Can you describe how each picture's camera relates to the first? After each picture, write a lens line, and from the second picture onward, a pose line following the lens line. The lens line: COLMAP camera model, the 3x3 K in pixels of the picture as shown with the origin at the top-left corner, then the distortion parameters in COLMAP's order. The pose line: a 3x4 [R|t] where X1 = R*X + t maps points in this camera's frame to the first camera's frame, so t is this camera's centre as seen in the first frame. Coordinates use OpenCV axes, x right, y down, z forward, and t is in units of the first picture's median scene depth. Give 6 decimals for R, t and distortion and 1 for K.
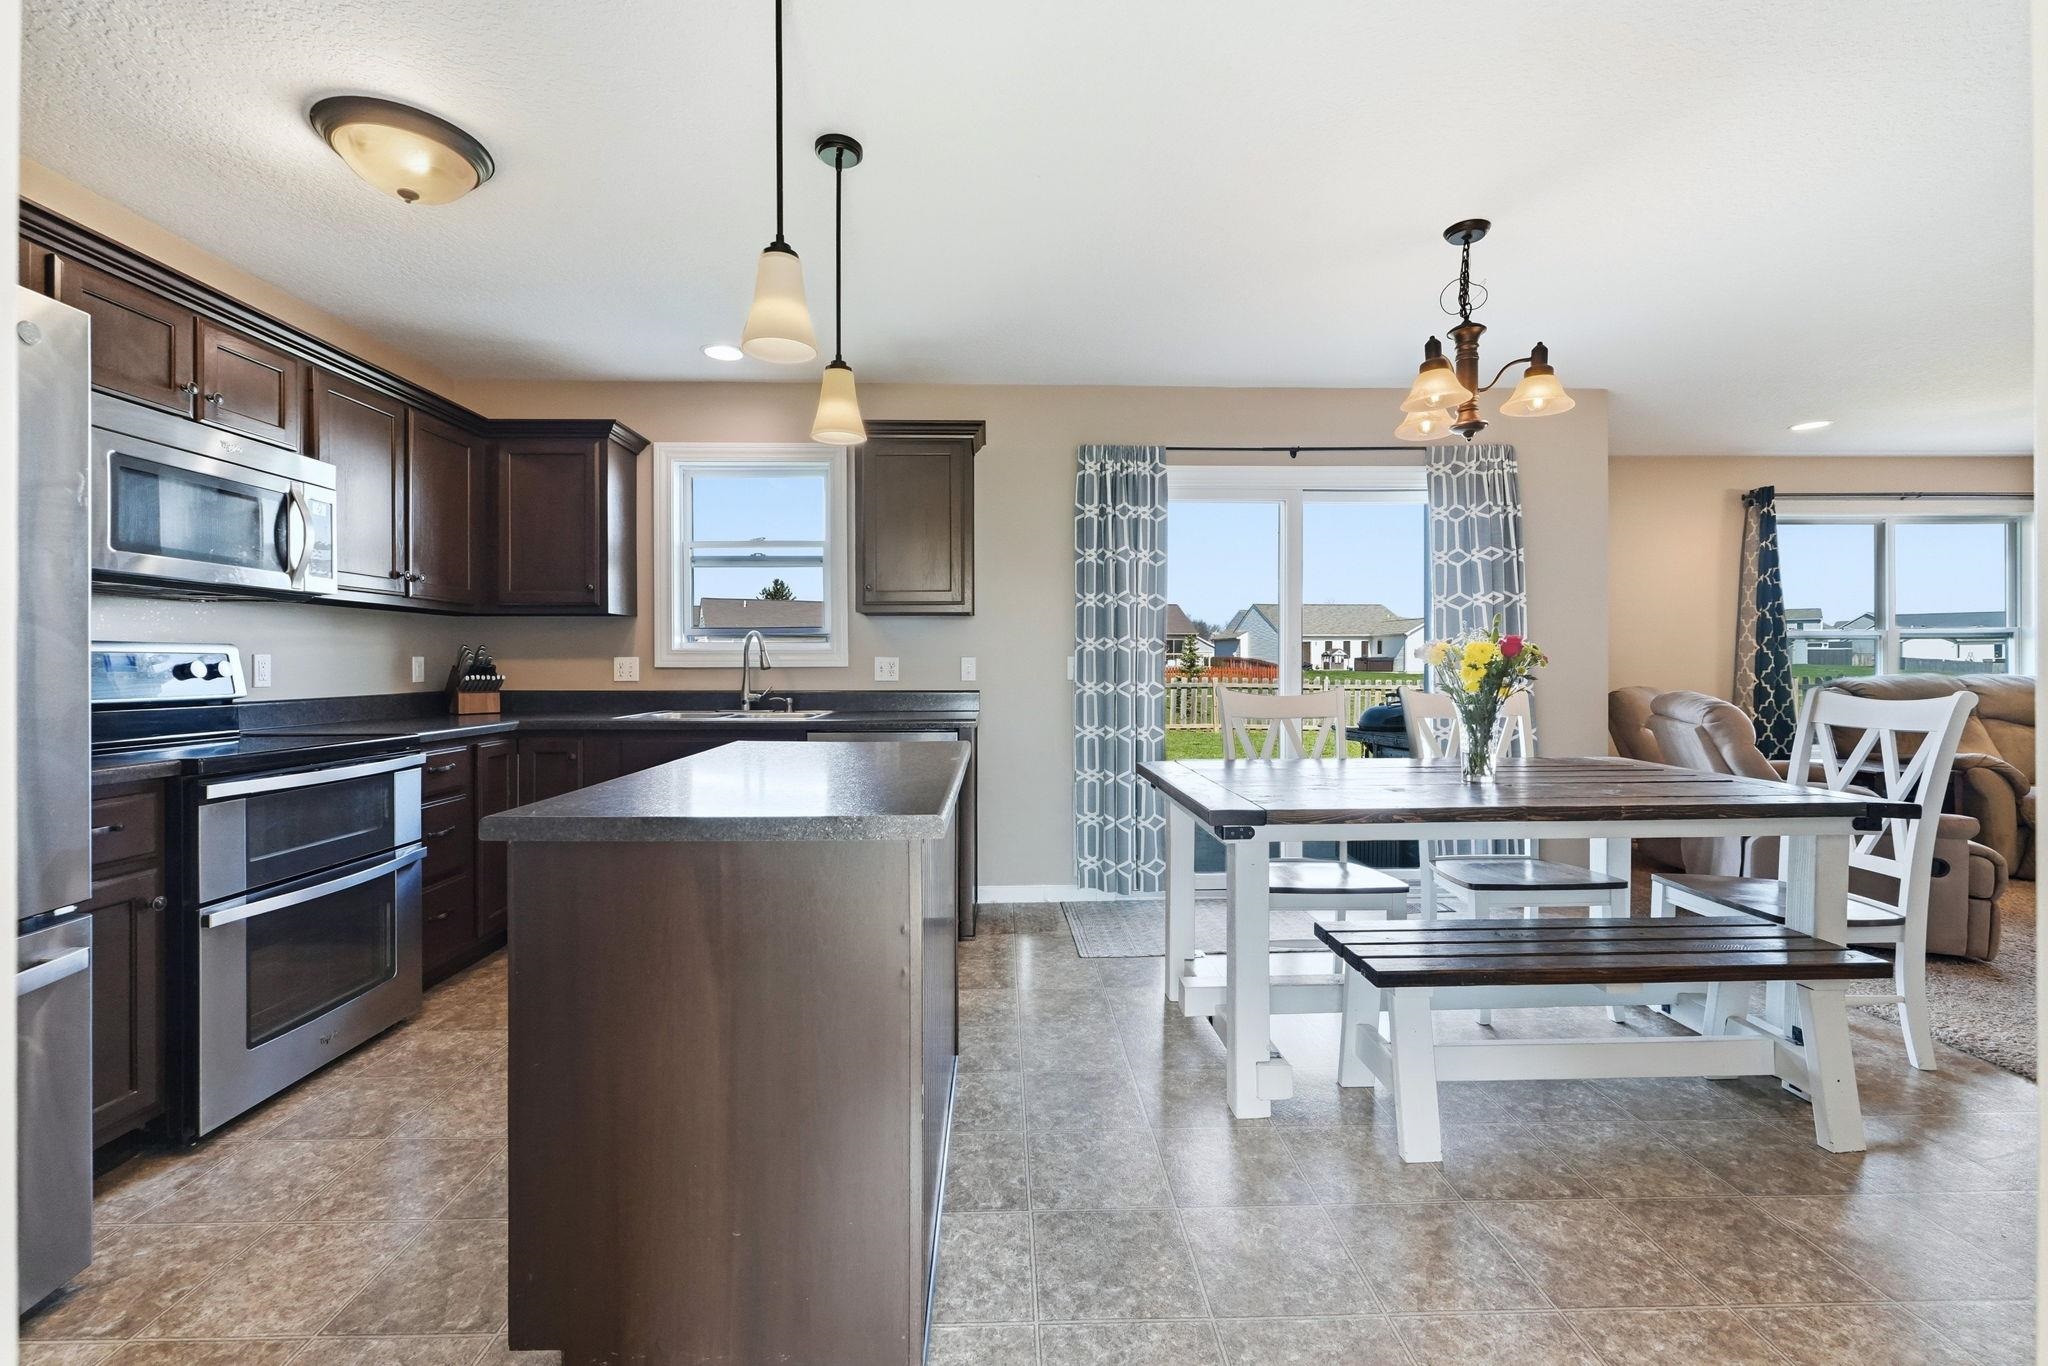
lens RADIAL K [[869.5, 0, 1018.1], [0, 869.5, 663.9], [0, 0, 1]] dist [-0.002902, -0.000453]
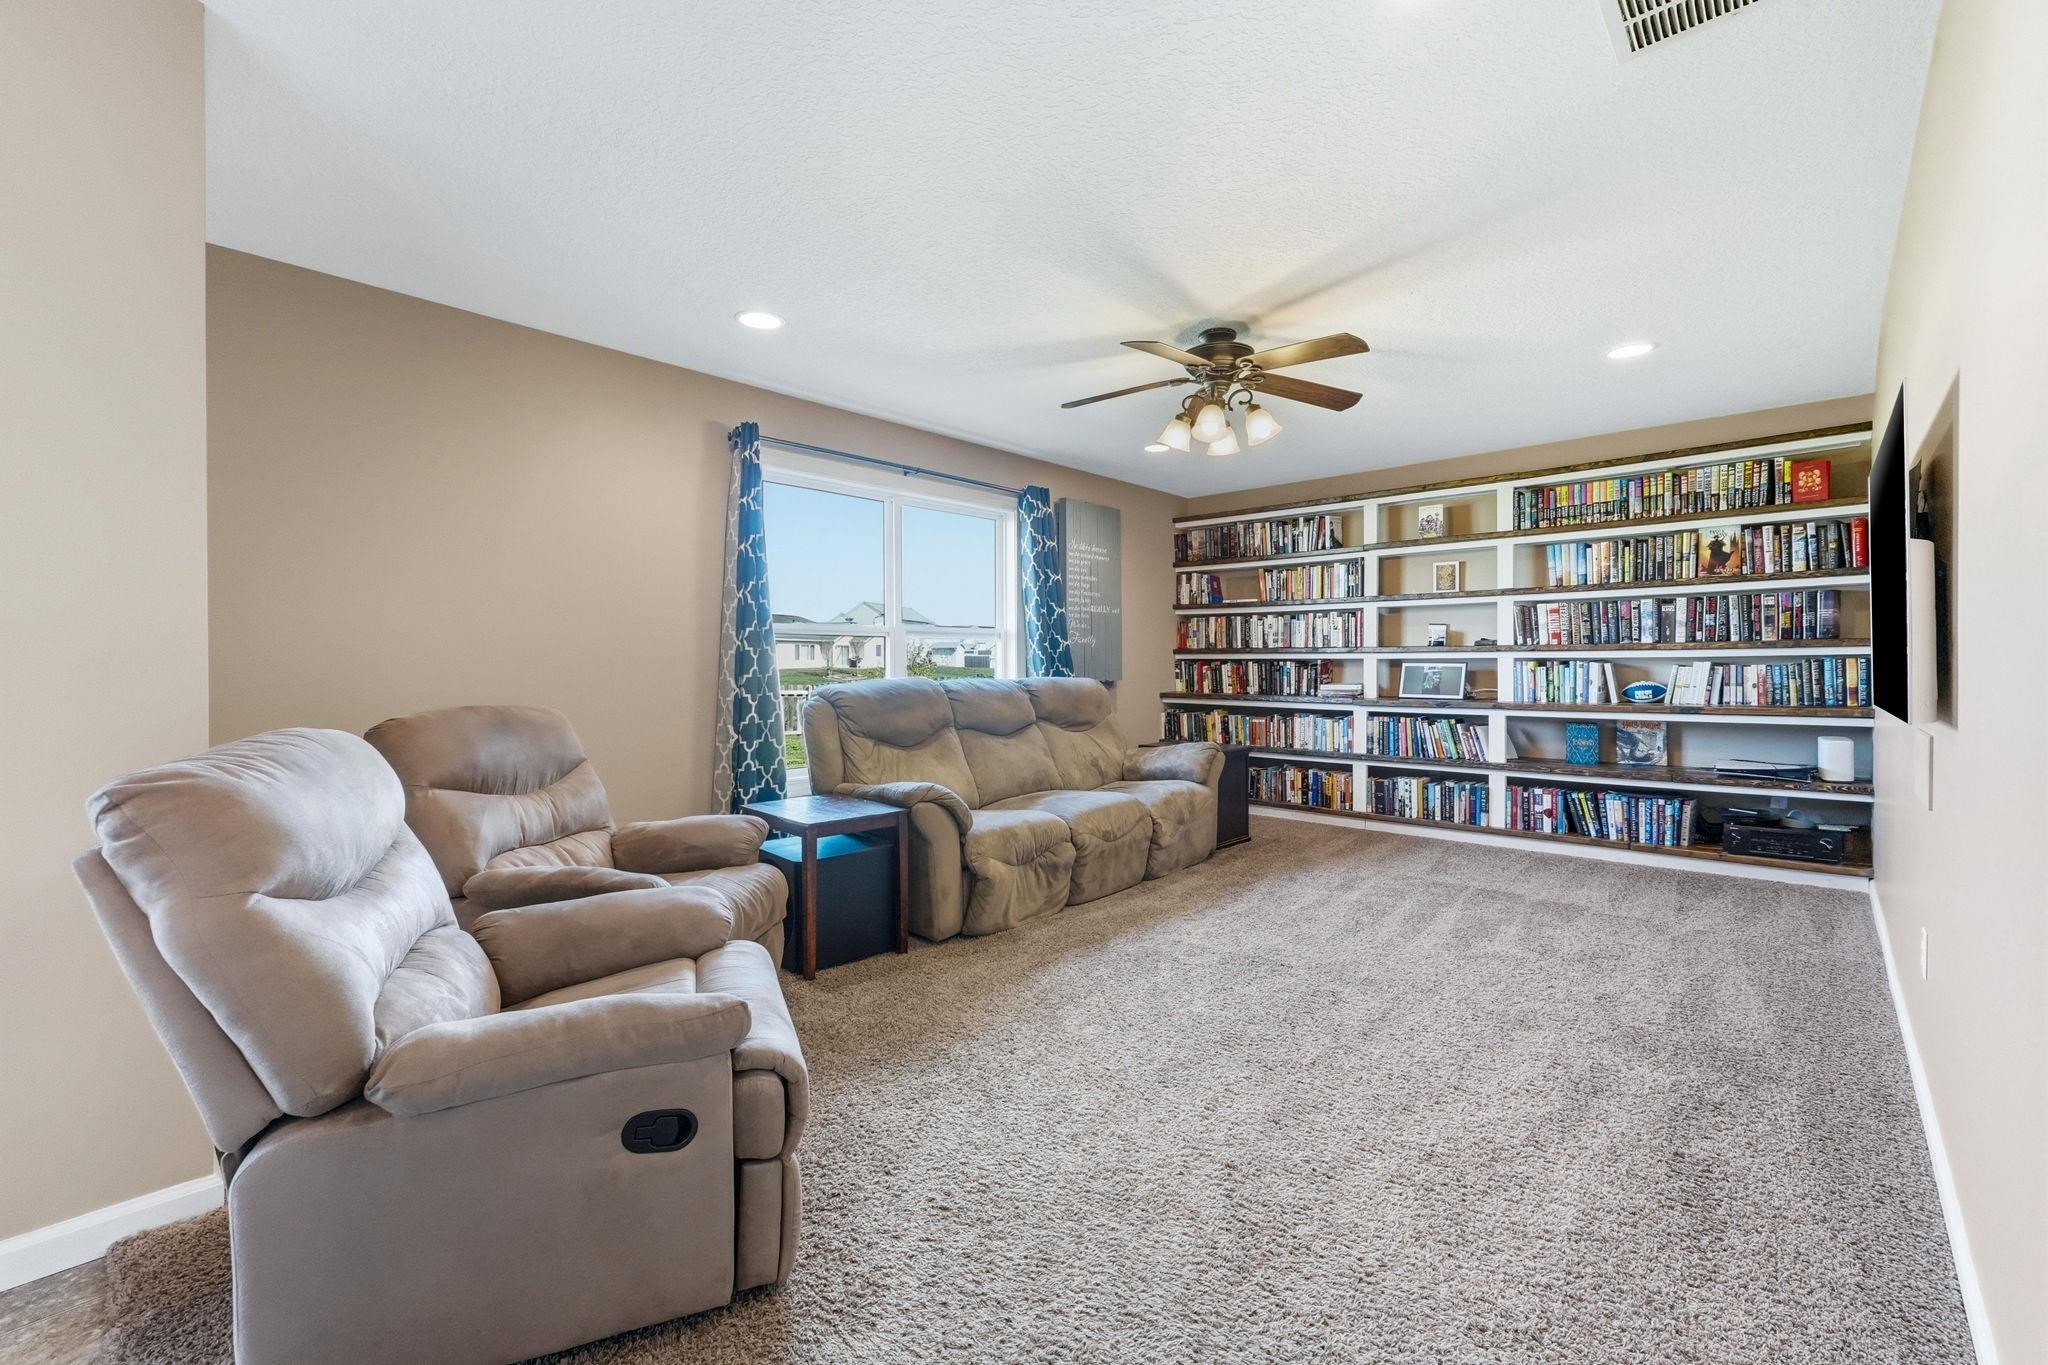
lens RADIAL K [[838.5, 0, 1027.4], [0, 838.5, 671.1], [0, 0, 1]] dist [-0.001782, -0.000089]
pose [[0.696578, -0.002294, 0.717477, 0.680377], [-0.001331, 0.999989, 0.004489, 0.001331], [-0.717480, -0.004082, 0.696567, 0.445271]]
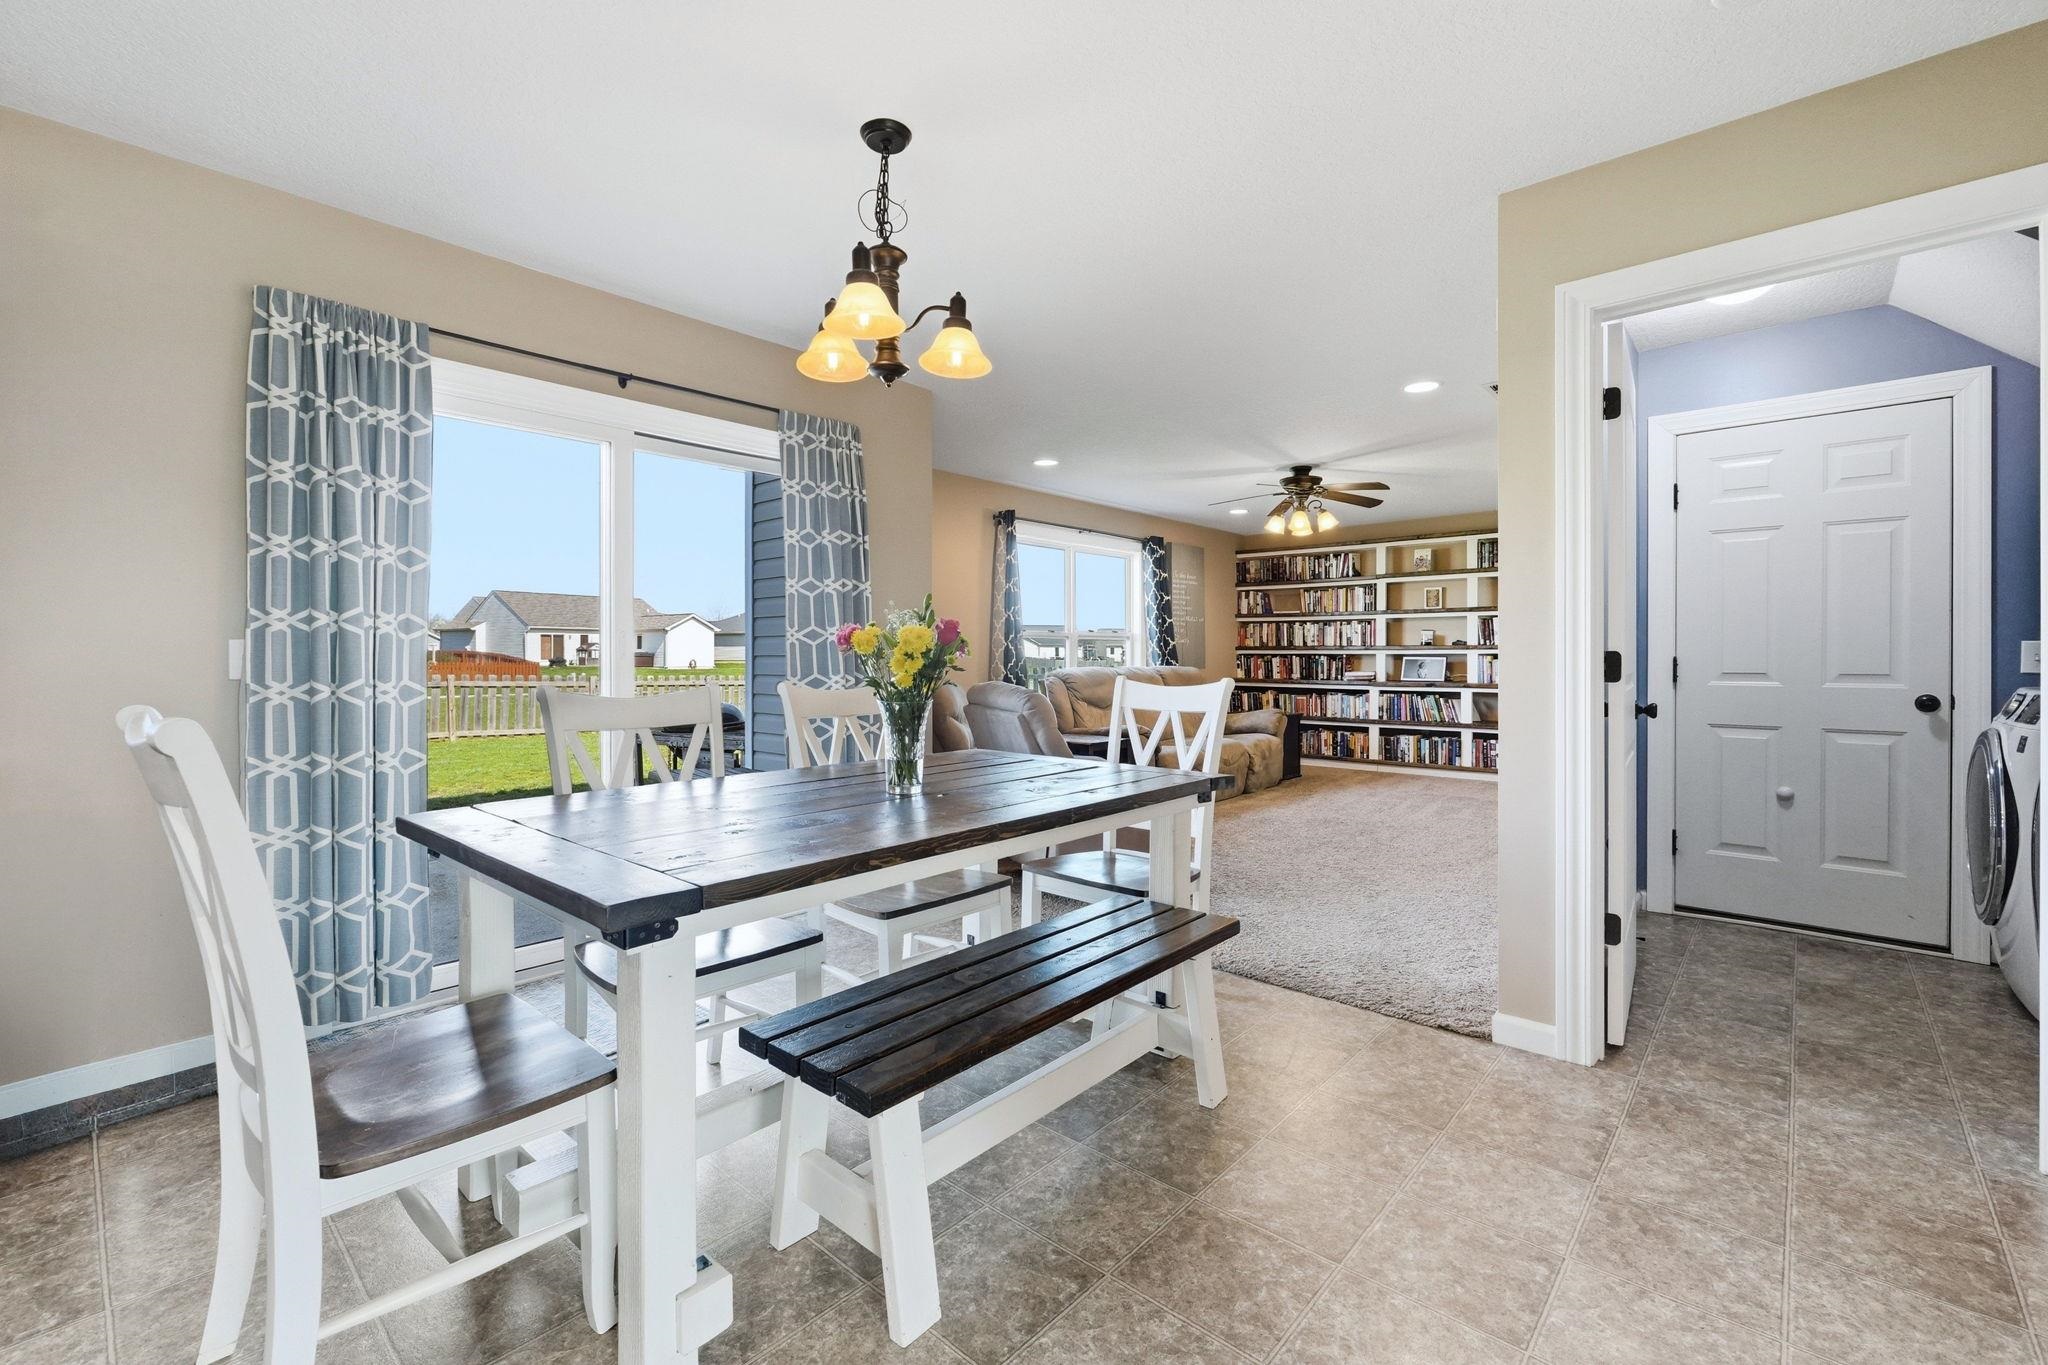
lens RADIAL K [[869.5, 0, 1018.1], [0, 869.5, 663.4], [0, 0, 1]] dist [-0.002902, -0.000453]
pose [[0.686496, -0.000713, 0.727134, -0.003148], [-0.002103, 0.999993, 0.002966, 0.004697], [-0.727131, -0.003565, 0.686490, 0.219438]]
